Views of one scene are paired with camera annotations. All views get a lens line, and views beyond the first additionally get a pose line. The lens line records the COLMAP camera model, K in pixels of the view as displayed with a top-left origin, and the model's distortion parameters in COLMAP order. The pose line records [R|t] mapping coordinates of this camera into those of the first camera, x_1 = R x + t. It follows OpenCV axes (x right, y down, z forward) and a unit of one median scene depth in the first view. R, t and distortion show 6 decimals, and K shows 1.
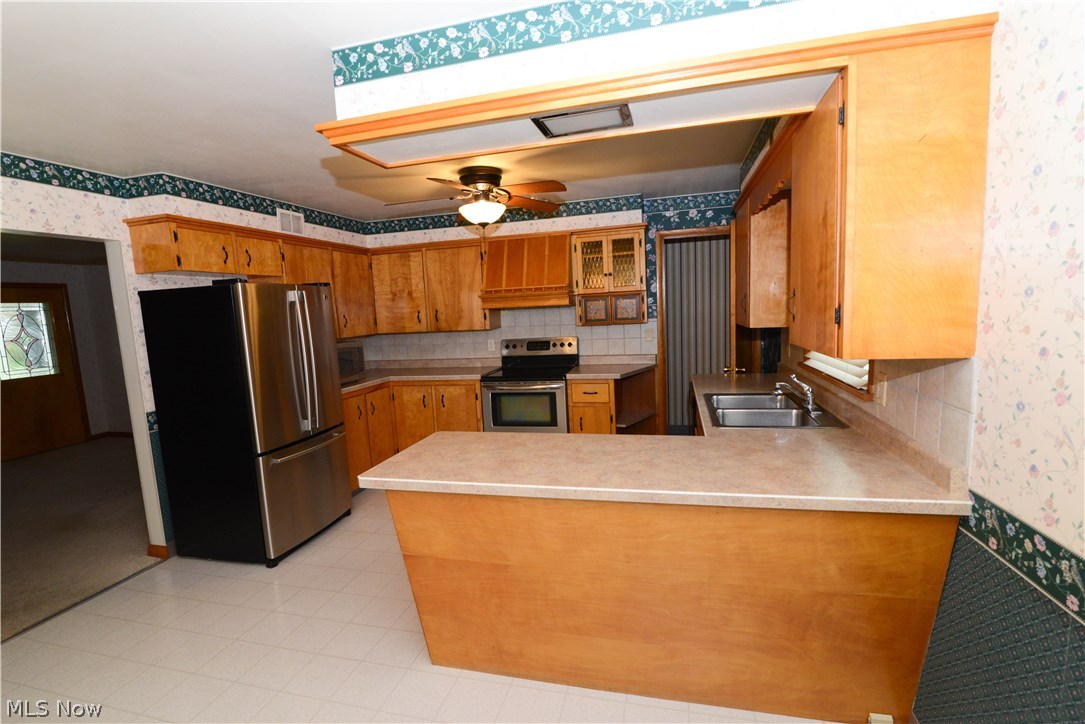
lens RADIAL K [[493.8, 0, 544.0], [0, 493.8, 362.5], [0, 0, 1]] dist [-0.019023, 0.000981]
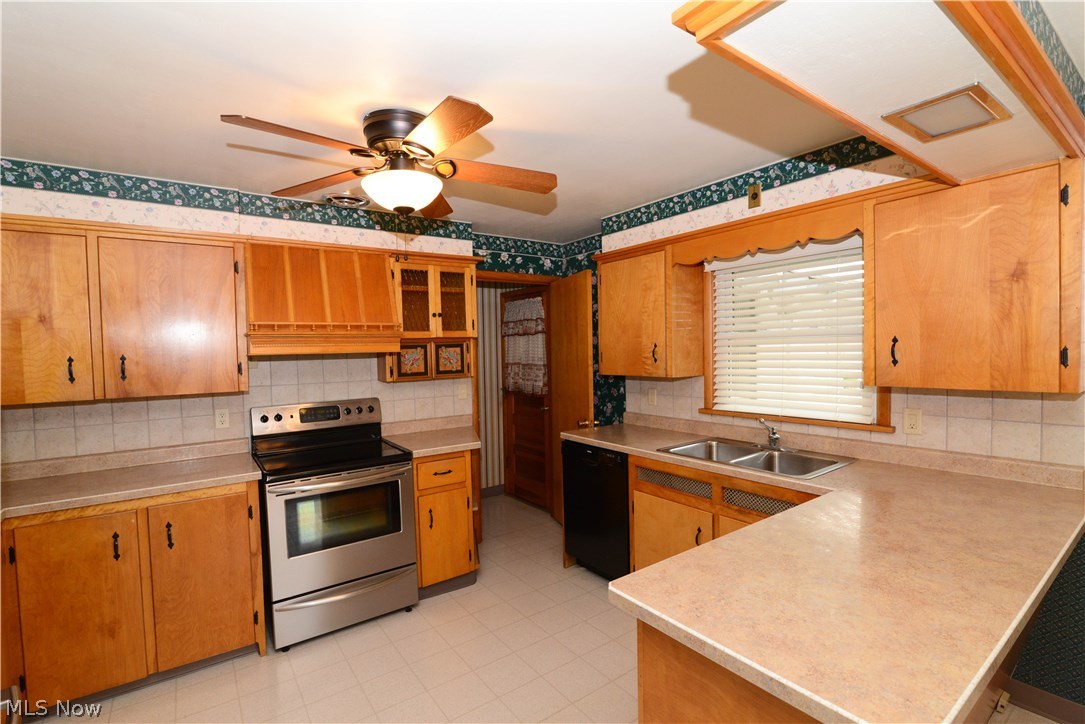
lens RADIAL K [[493.8, 0, 540.6], [0, 493.8, 368.8], [0, 0, 1]] dist [-0.019023, 0.000981]
pose [[0.643159, 0.003843, 0.765723, -0.358067], [0.079335, 0.994271, -0.071627, -0.026495], [-0.761611, 0.106816, 0.639170, 0.394048]]
